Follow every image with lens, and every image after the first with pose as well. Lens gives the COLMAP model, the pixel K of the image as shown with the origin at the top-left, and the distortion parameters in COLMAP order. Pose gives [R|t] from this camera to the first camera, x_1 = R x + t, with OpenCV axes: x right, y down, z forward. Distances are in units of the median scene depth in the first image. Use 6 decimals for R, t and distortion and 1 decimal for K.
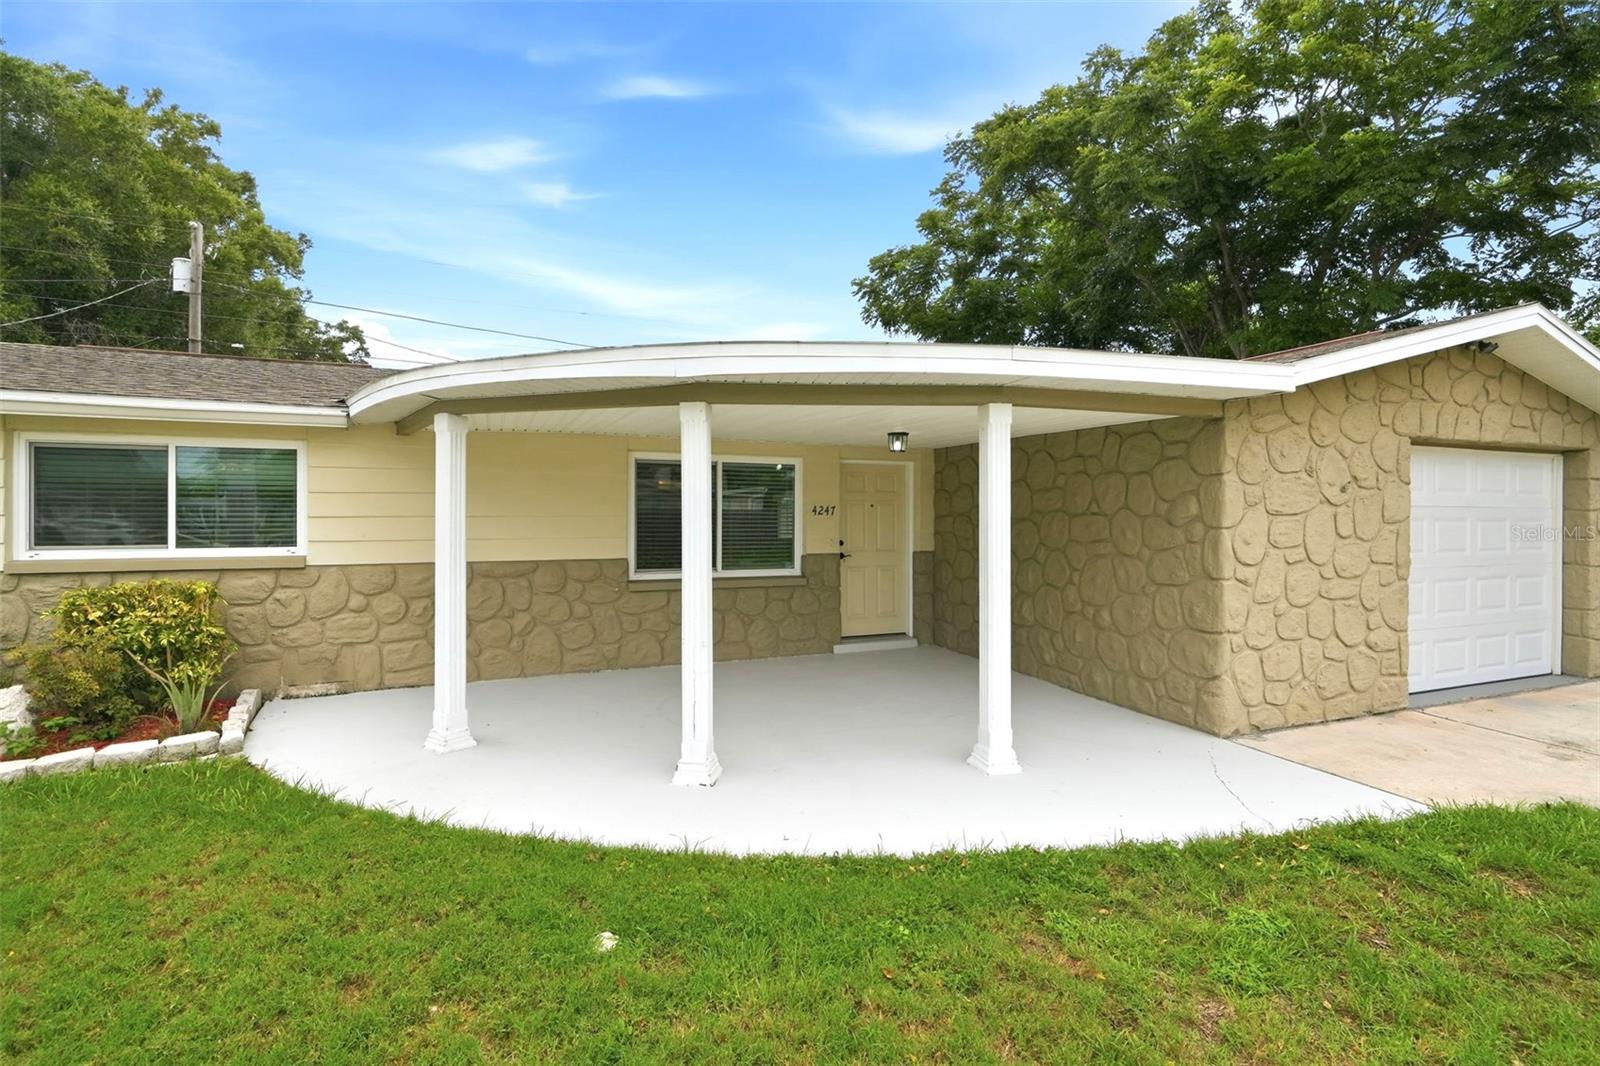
lens RADIAL K [[732.3, 0, 798.8], [0, 732.3, 524.1], [0, 0, 1]] dist [-0.000910, -0.000662]
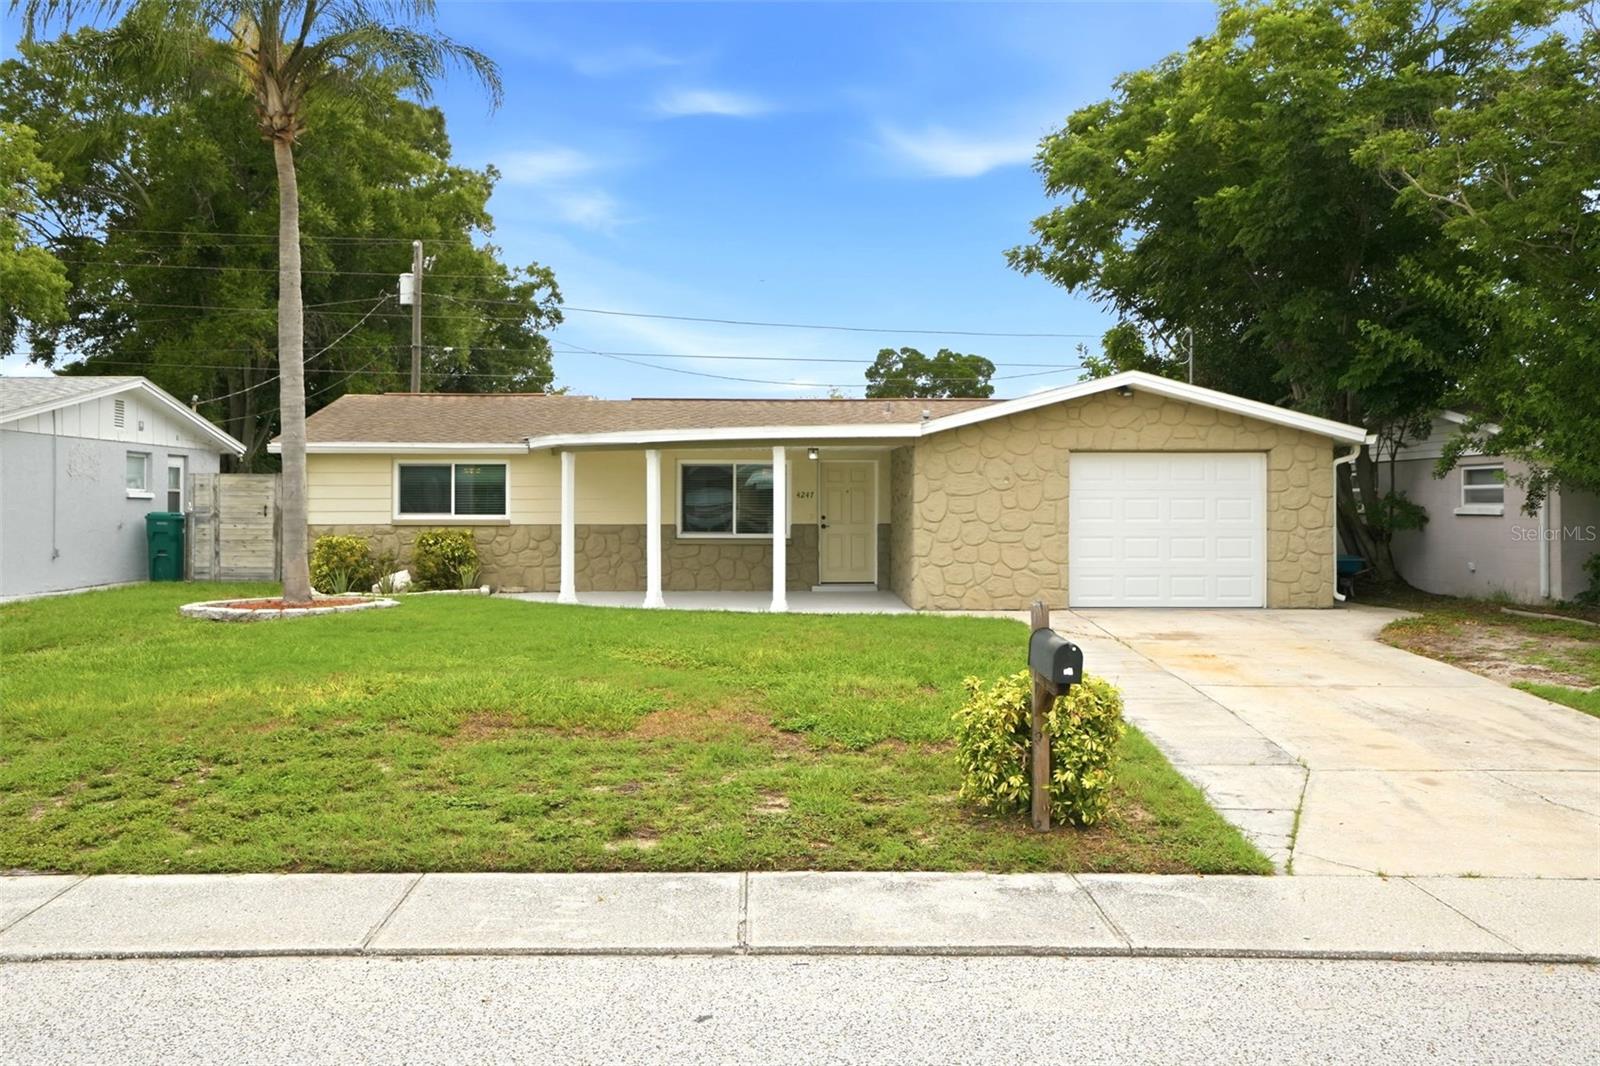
lens RADIAL K [[1382.8, 0, 800.0], [0, 1382.8, 533.0], [0, 0, 1]] dist [0.079465, 0.001885]
pose [[0.931757, 0.005016, -0.363049, 1.406053], [-0.003776, 0.999984, 0.004125, 0.062632], [0.363064, -0.002473, 0.931761, -2.190676]]
